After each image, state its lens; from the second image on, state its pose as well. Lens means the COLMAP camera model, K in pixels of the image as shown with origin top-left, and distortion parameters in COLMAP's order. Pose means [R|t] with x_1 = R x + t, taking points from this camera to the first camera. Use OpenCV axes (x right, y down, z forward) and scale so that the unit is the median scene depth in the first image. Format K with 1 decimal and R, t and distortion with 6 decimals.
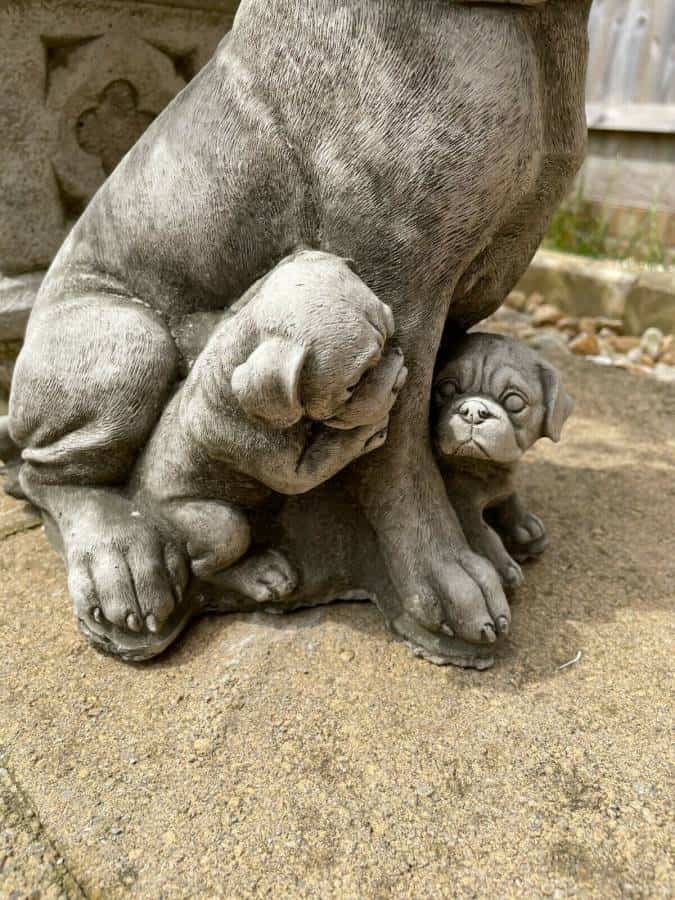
lens RADIAL K [[741.4, 0, 314.8], [0, 741.4, 434.6], [0, 0, 1]] dist [0.070616, -0.129316]
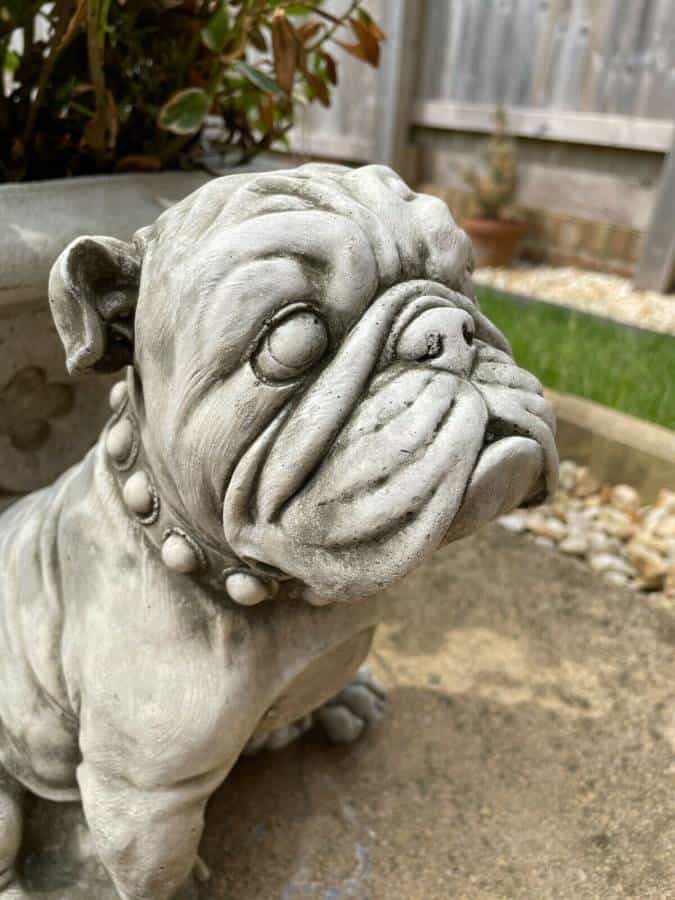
lens RADIAL K [[741.4, 0, 323.0], [0, 741.4, 428.1], [0, 0, 1]] dist [0.070616, -0.129316]
pose [[0.997714, -0.017270, 0.065332, 0.093767], [0.014214, 0.998796, 0.046945, -0.560020], [-0.066064, -0.045909, 0.996759, -0.052645]]
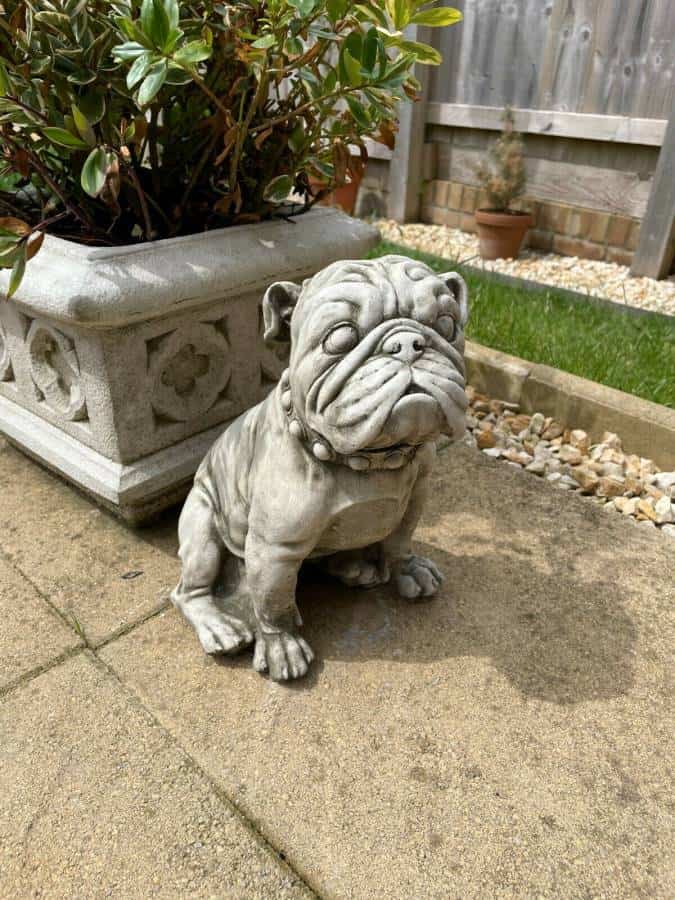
lens RADIAL K [[741.4, 0, 322.4], [0, 741.4, 436.6], [0, 0, 1]] dist [0.070616, -0.129316]
pose [[0.998872, -0.032451, 0.034674, -0.018514], [0.029762, 0.996706, 0.075438, -0.496368], [-0.037008, -0.074321, 0.996547, -0.920913]]
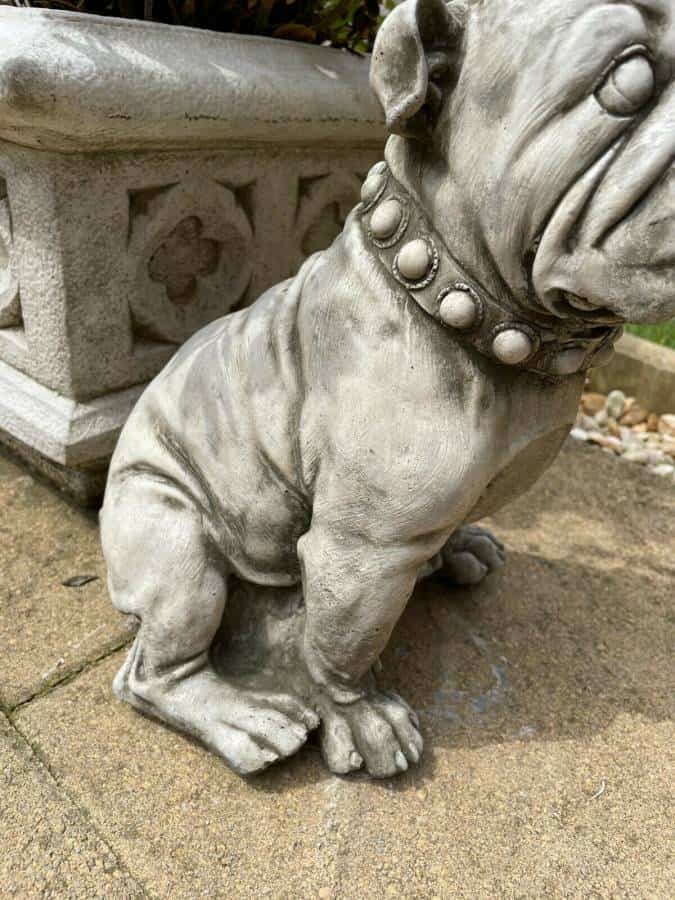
lens RADIAL K [[741.4, 0, 319.6], [0, 741.4, 437.7], [0, 0, 1]] dist [0.070616, -0.129316]
pose [[0.993504, 0.027410, 0.110443, -0.238669], [-0.035702, 0.996633, 0.073812, -0.317706], [-0.108048, -0.077276, 0.991138, -0.118285]]
